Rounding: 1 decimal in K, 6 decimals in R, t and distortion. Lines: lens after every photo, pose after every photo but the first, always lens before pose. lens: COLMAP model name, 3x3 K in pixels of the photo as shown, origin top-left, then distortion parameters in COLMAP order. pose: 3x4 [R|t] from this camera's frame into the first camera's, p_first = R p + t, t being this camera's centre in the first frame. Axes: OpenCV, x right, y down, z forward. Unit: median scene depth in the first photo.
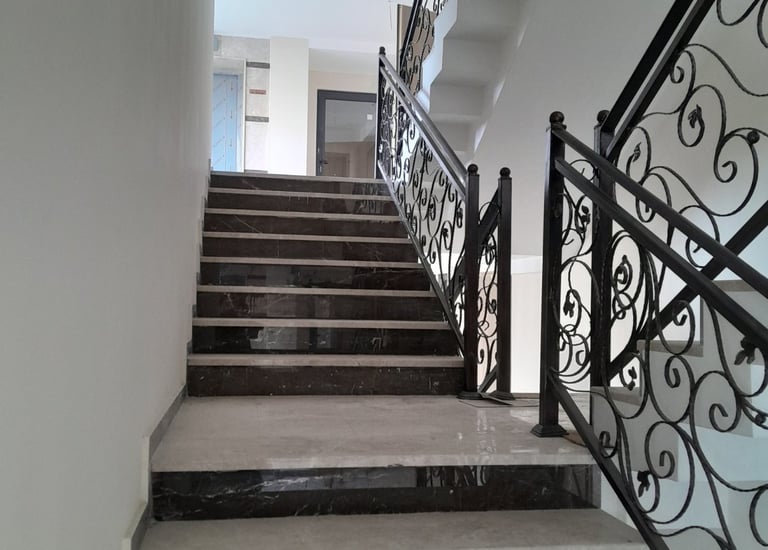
lens RADIAL K [[926.1, 0, 384.0], [0, 926.1, 275.0], [0, 0, 1]] dist [0.008382, 0.005789]
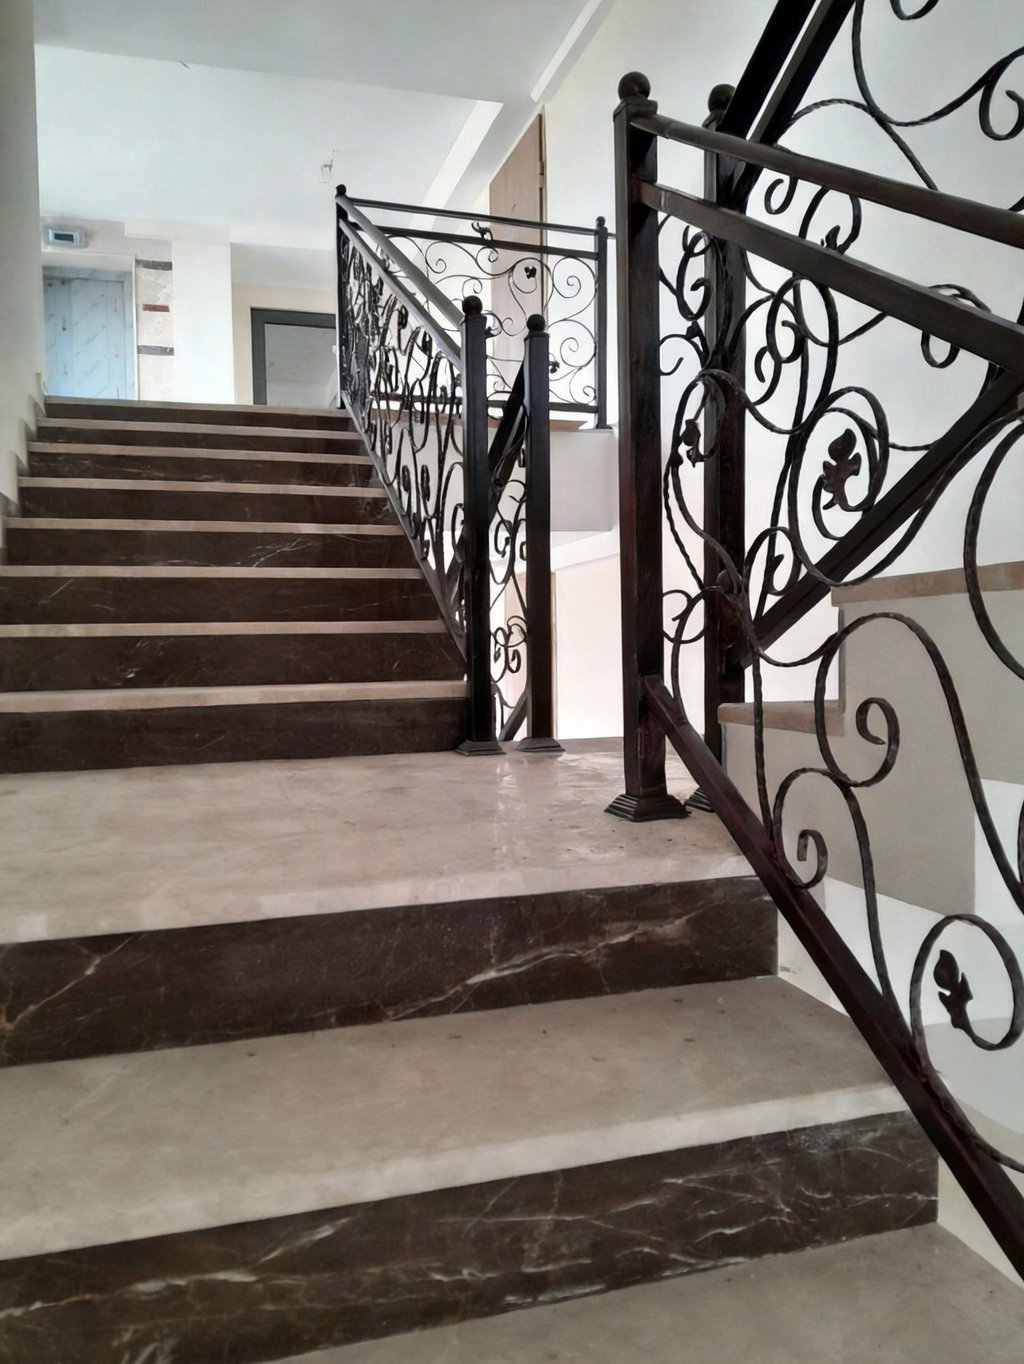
lens RADIAL K [[1024.9, 0, 512.0], [0, 1024.9, 682.0], [0, 0, 1]] dist [0.000783, 0.000784]
pose [[0.994719, -0.044279, 0.092593, 0.053710], [0.039965, 0.998050, 0.047941, 0.061034], [-0.094535, -0.043987, 0.994549, 0.380365]]
